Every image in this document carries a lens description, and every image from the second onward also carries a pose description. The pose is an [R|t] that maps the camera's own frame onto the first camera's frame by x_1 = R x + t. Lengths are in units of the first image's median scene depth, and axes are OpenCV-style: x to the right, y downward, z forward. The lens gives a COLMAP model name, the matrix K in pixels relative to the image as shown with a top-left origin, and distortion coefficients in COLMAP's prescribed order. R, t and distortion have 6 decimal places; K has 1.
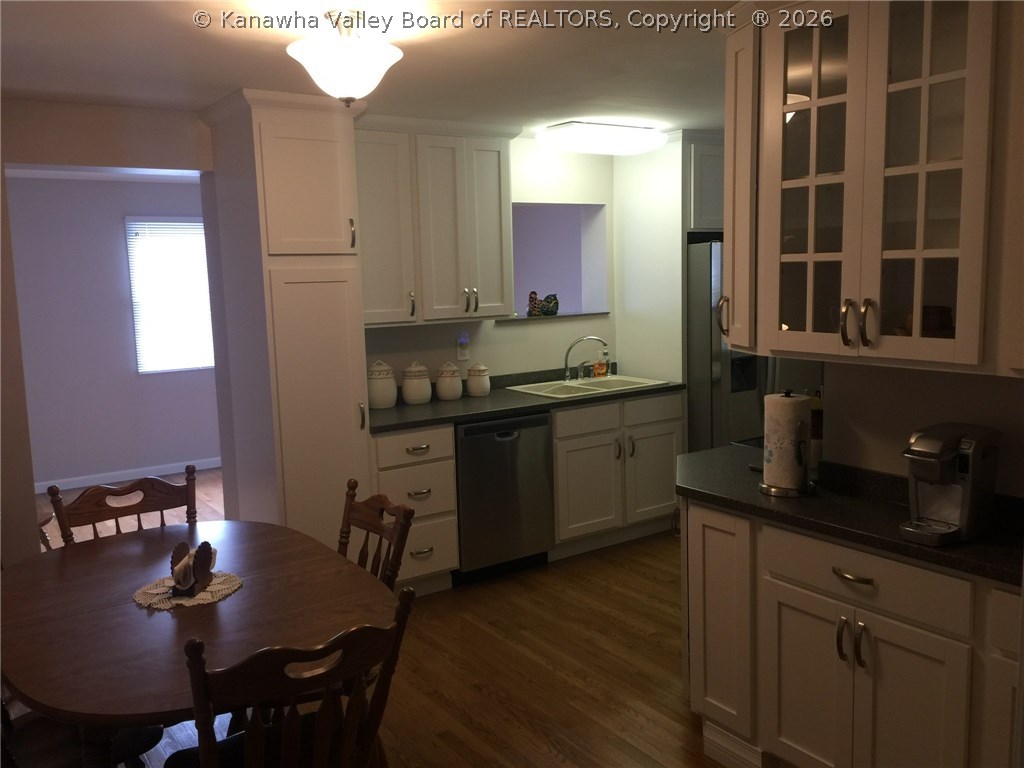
lens RADIAL K [[883.4, 0, 510.0], [0, 883.4, 377.6], [0, 0, 1]] dist [0.048383, 0.001280]
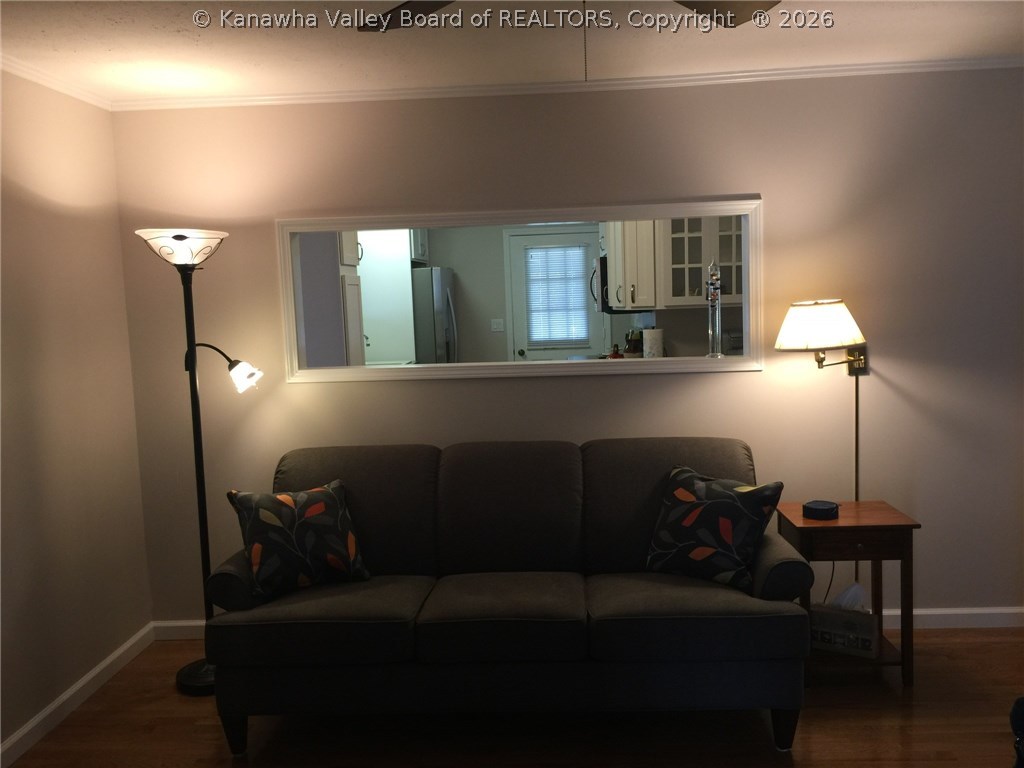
lens RADIAL K [[883.4, 0, 515.9], [0, 883.4, 387.6], [0, 0, 1]] dist [0.048383, 0.001280]
pose [[0.602274, -0.086130, 0.793630, -1.918164], [0.119537, 0.992684, 0.017017, 0.100615], [-0.789289, 0.084619, 0.608163, -0.082998]]
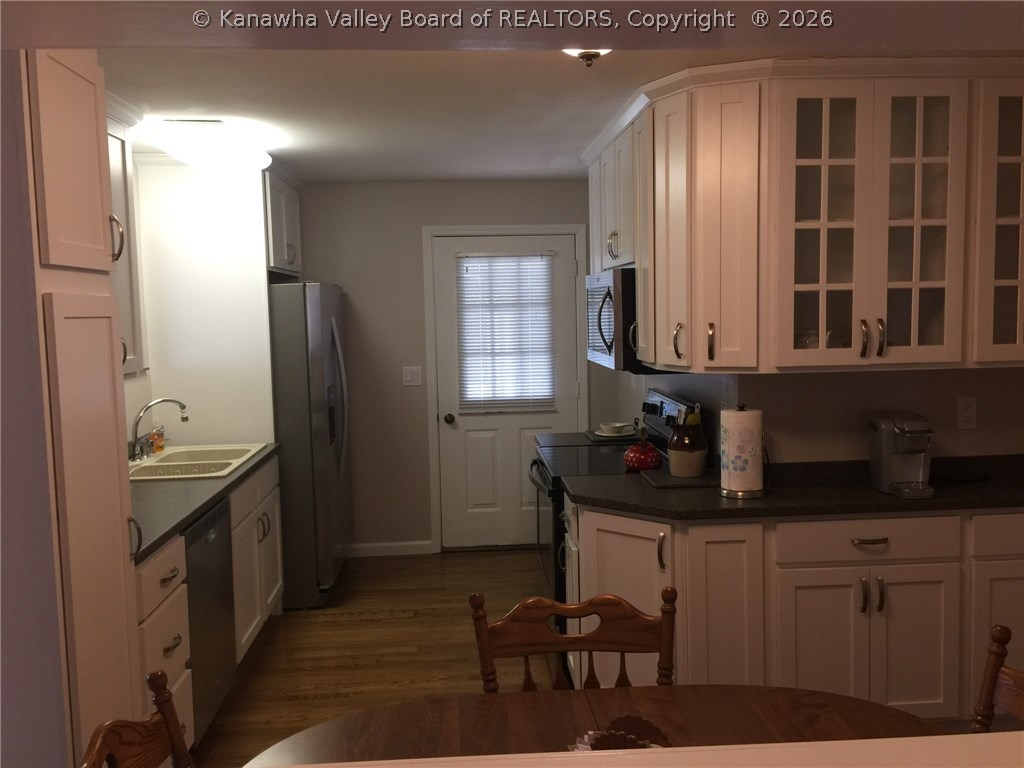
lens RADIAL K [[883.4, 0, 509.0], [0, 883.4, 374.2], [0, 0, 1]] dist [0.048383, 0.001280]
pose [[0.503628, -0.052043, 0.862351, -0.930654], [0.115276, 0.993306, -0.007377, -0.057793], [-0.856195, 0.103124, 0.506256, 0.770150]]
